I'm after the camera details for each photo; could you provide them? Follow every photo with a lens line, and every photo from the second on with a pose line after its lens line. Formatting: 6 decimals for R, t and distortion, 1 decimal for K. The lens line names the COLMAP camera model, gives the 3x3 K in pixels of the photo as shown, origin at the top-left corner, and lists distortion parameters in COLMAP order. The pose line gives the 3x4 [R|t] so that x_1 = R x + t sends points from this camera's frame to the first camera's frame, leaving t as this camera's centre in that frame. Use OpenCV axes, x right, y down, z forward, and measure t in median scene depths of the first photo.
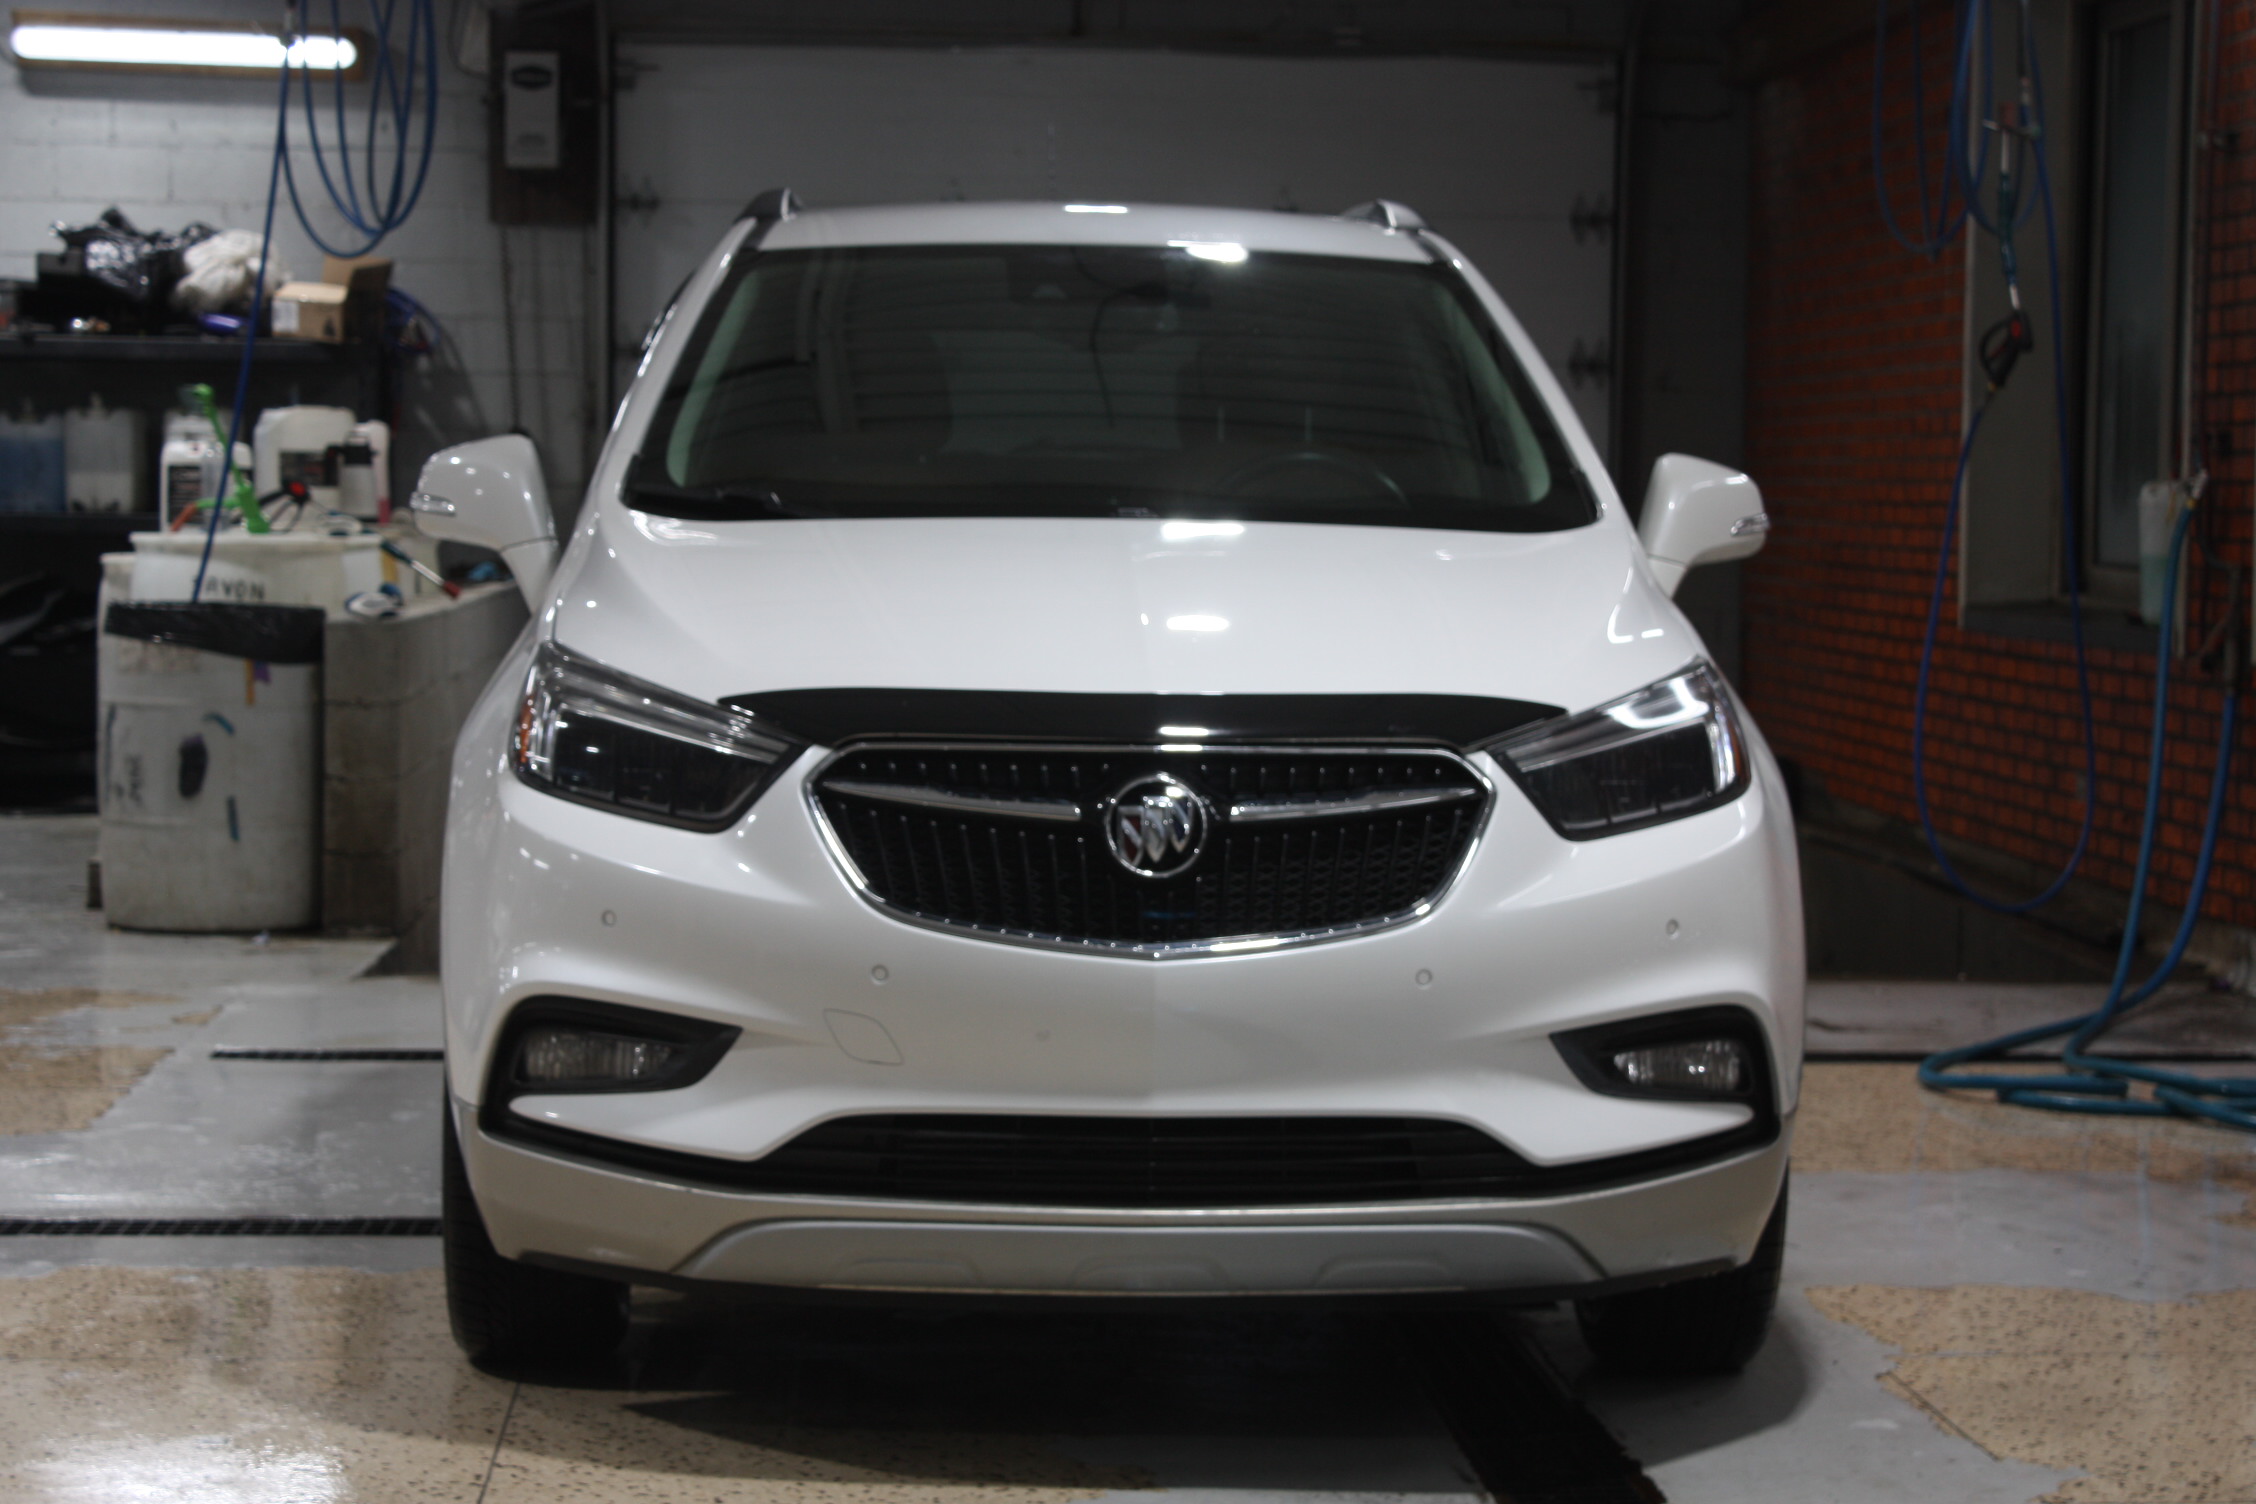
lens RADIAL K [[4640.6, 0, 1128.6], [0, 4640.6, 759.8], [0, 0, 1]] dist [0.009029, 0.000000]
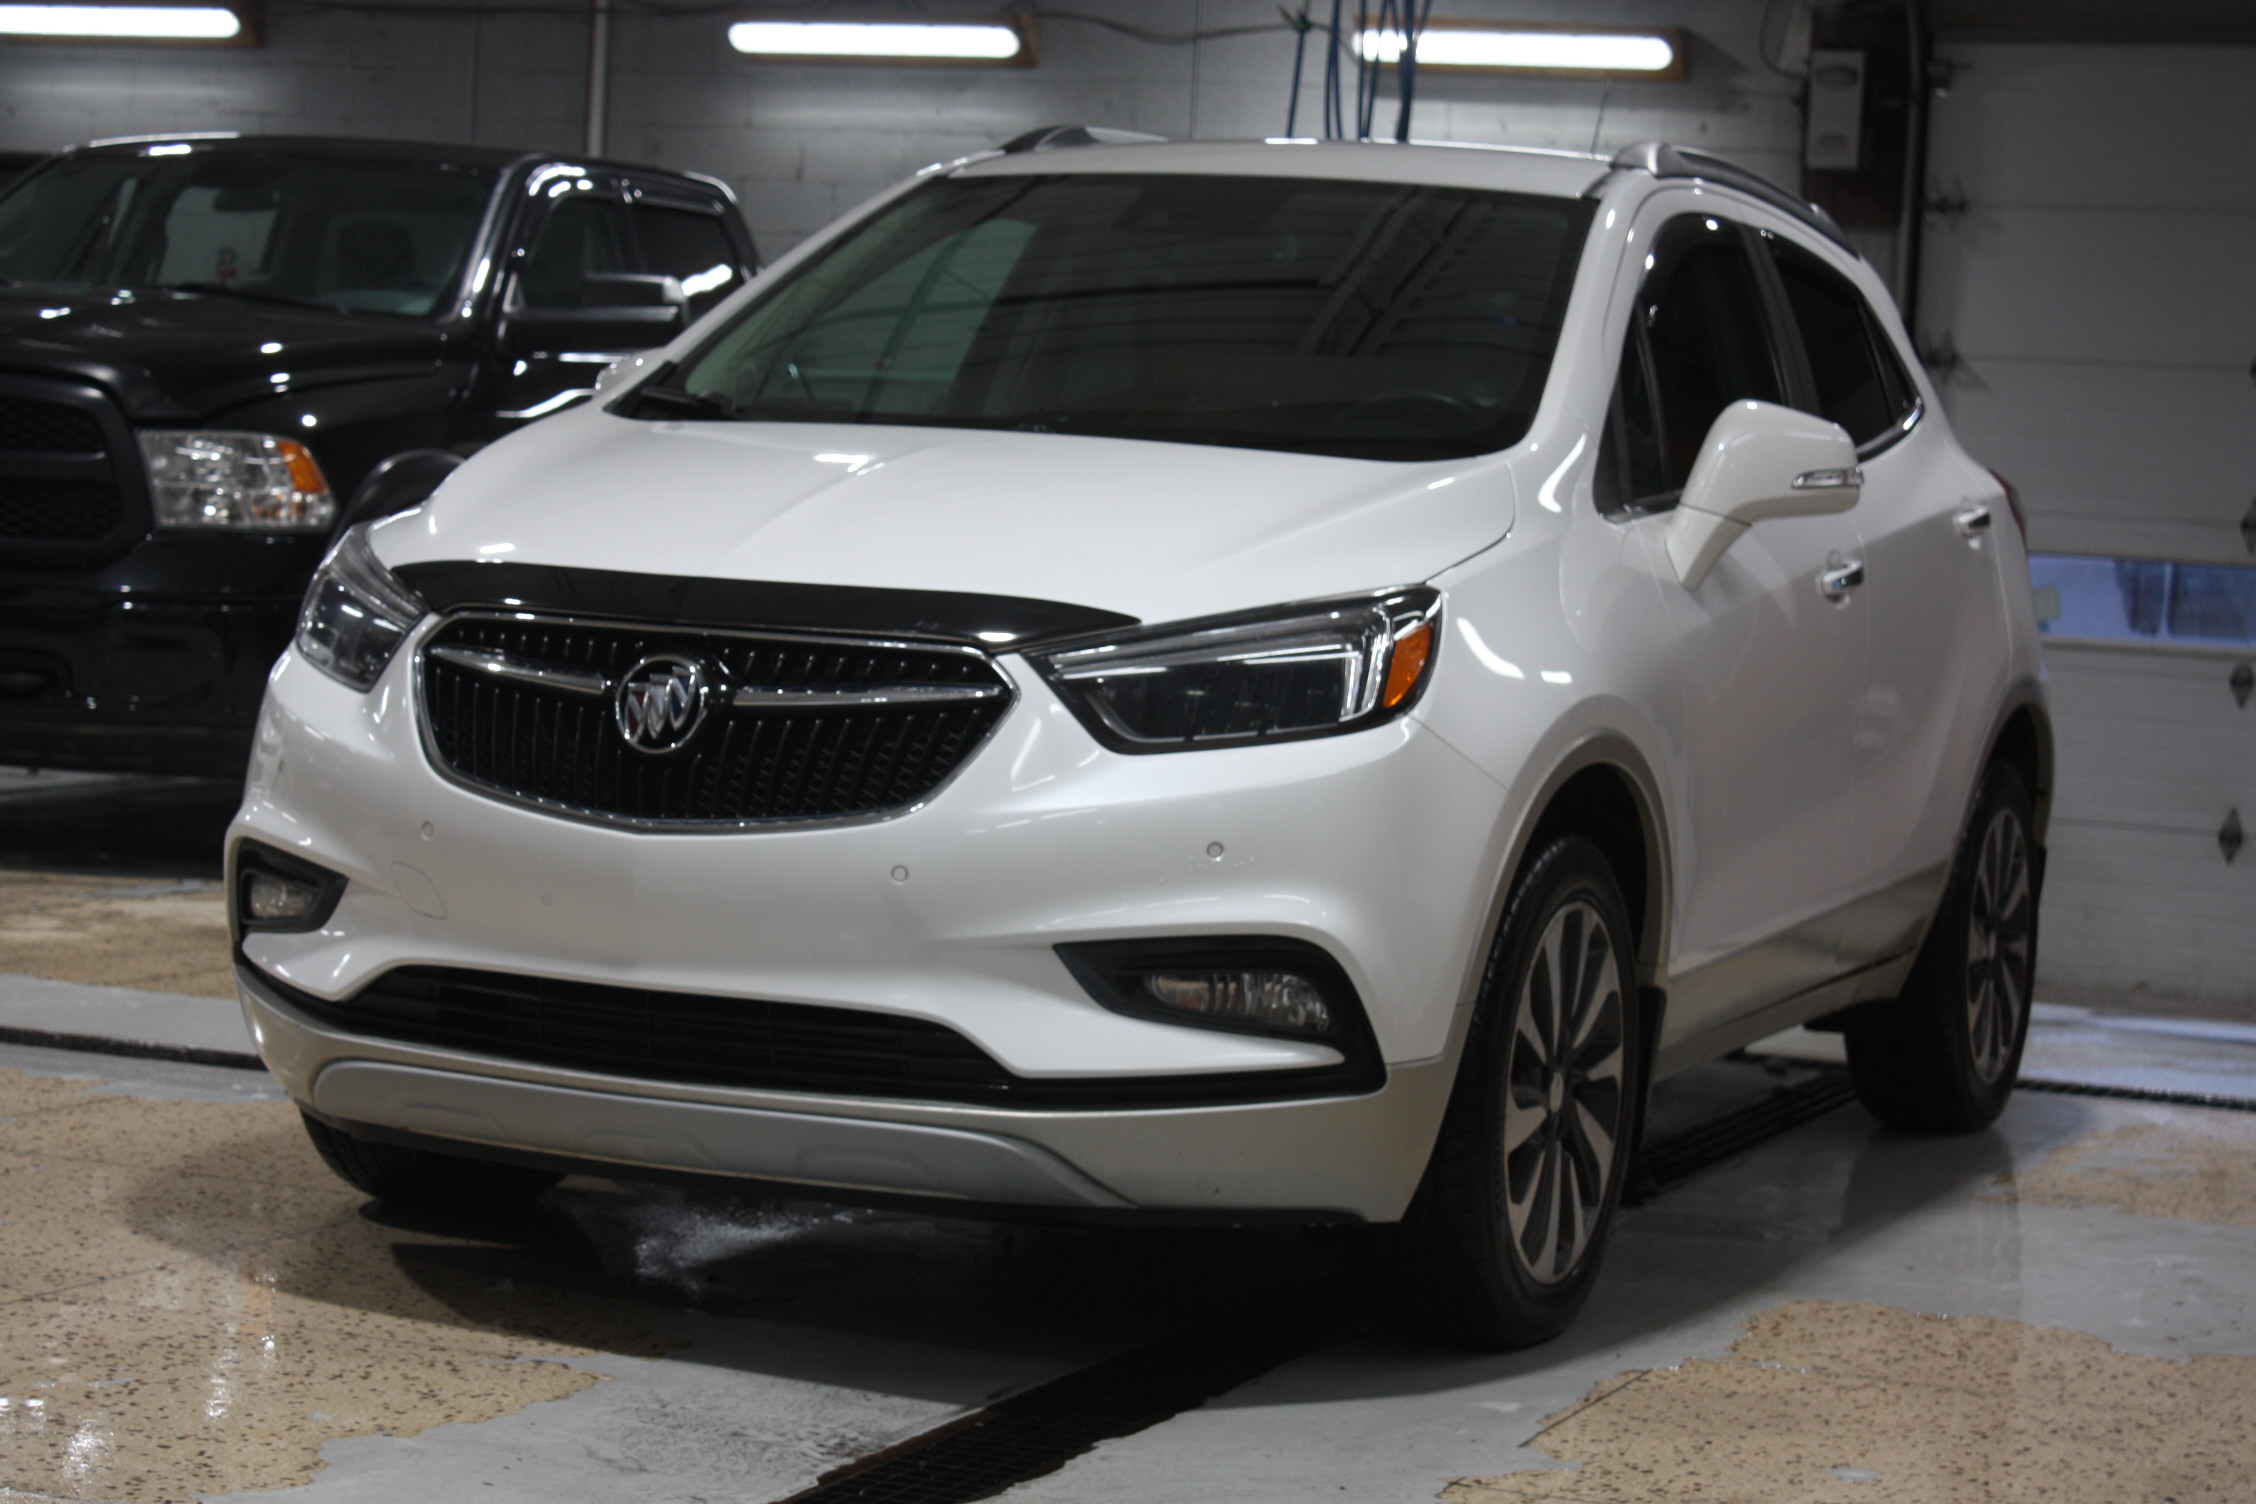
lens RADIAL K [[4736.8, 0, 1130.1], [0, 4736.8, 743.0], [0, 0, 1]] dist [0.067618, 0.000000]
pose [[0.894889, 0.059574, -0.442295, 0.540107], [-0.067793, 0.997696, -0.002782, 0.018184], [0.441110, 0.032474, 0.896865, 0.108989]]
